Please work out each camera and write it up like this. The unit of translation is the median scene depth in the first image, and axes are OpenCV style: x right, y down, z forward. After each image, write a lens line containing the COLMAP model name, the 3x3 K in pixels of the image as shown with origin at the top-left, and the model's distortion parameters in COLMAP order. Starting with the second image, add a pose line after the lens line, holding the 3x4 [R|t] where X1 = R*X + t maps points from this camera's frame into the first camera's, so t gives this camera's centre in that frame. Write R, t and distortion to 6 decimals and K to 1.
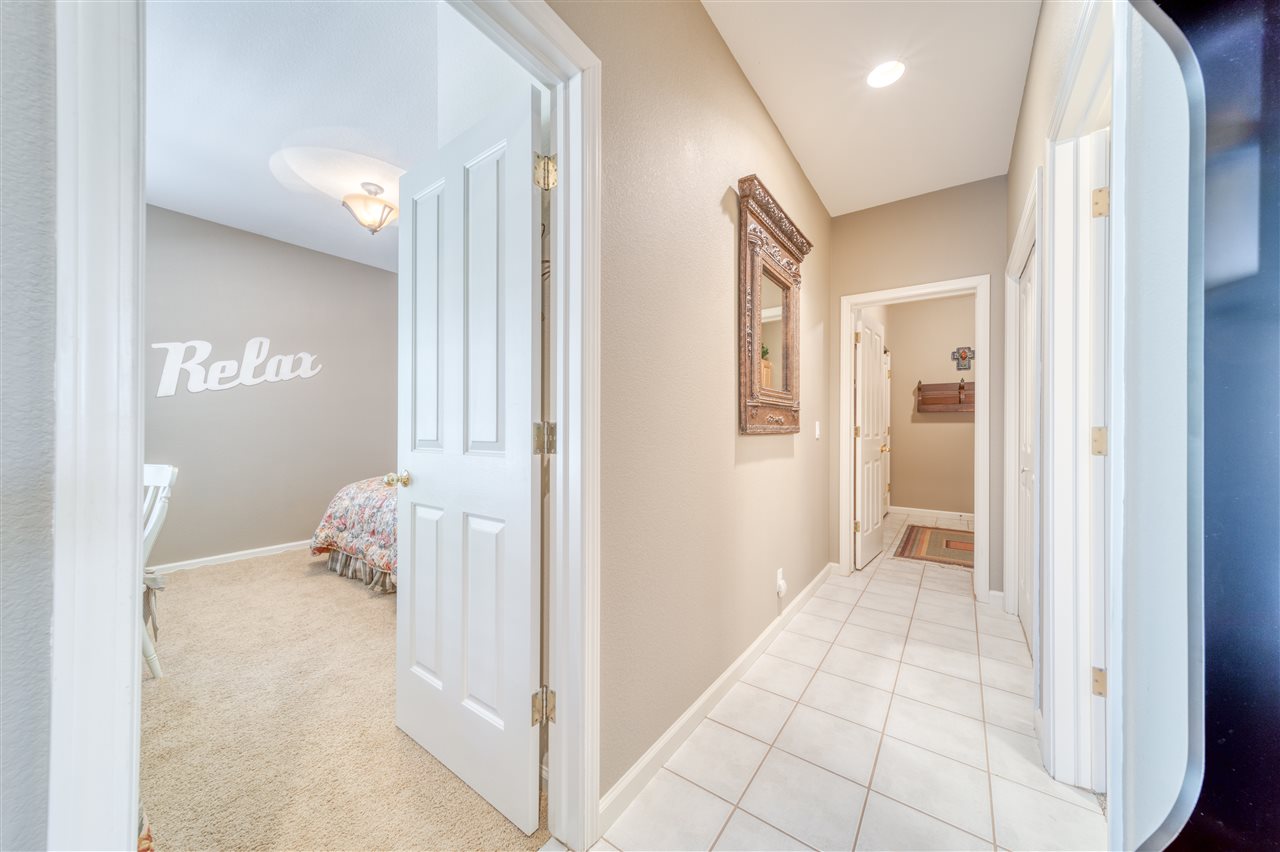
lens RADIAL K [[442.4, 0, 643.2], [0, 442.4, 426.9], [0, 0, 1]] dist [0.002216, -0.000194]
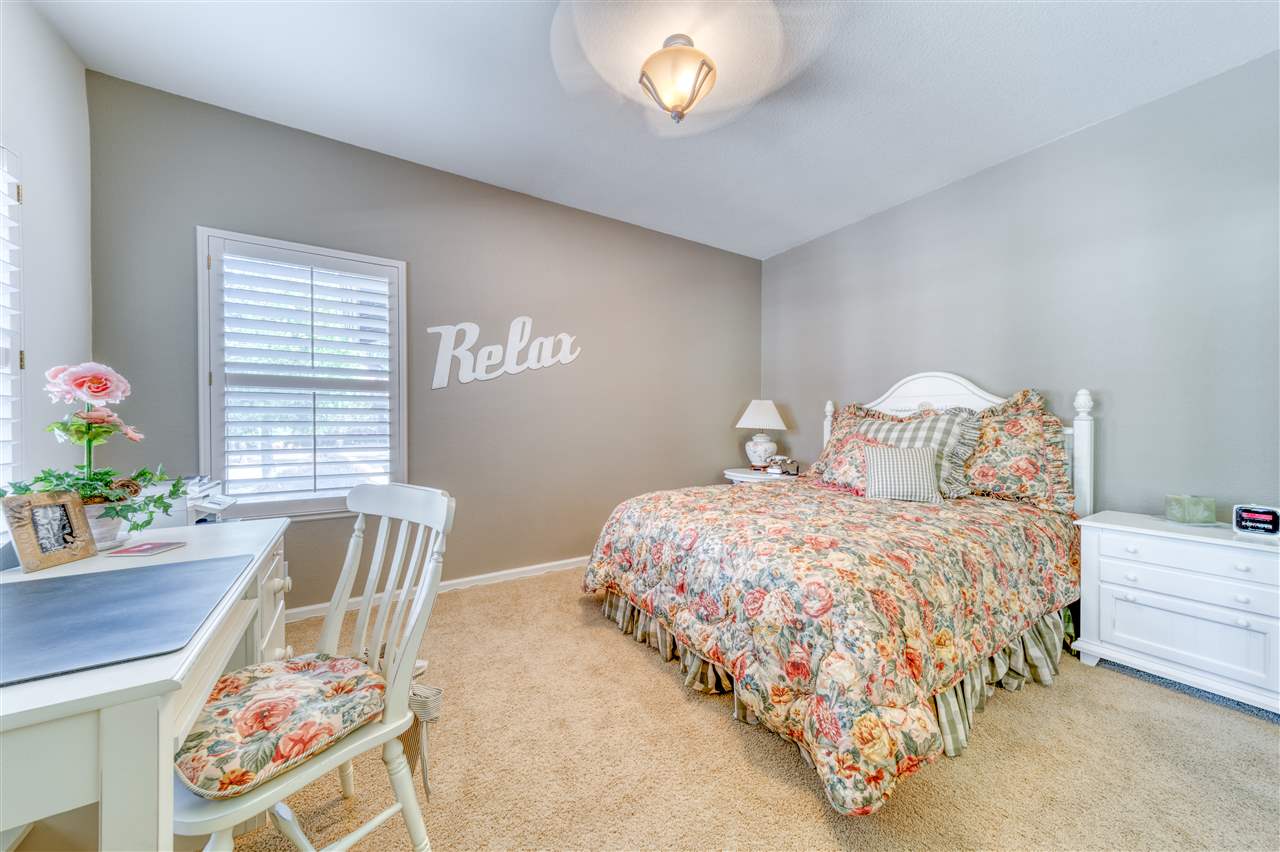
lens RADIAL K [[442.4, 0, 640.0], [0, 442.4, 425.3], [0, 0, 1]] dist [0.002216, -0.000194]
pose [[0.921199, -0.000704, -0.389090, -0.403242], [0.004108, 0.999960, 0.007916, -0.002254], [0.389069, -0.008890, 0.921166, 0.377327]]
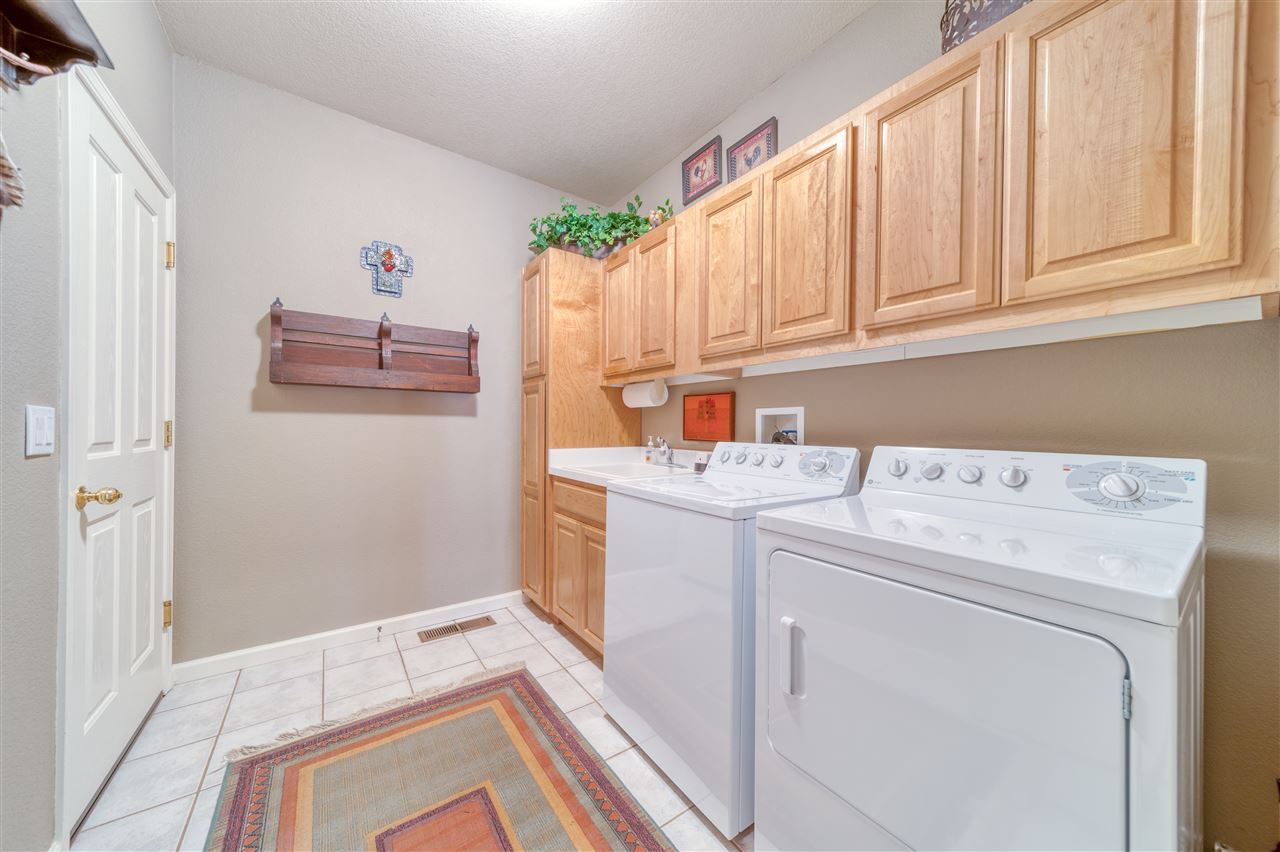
lens RADIAL K [[442.4, 0, 641.4], [0, 442.4, 428.6], [0, 0, 1]] dist [0.002216, -0.000194]
pose [[0.319936, 0.000737, 0.947439, 0.139872], [-0.013197, 0.999906, 0.003679, -0.000237], [-0.947347, -0.013681, 0.319916, 0.223163]]
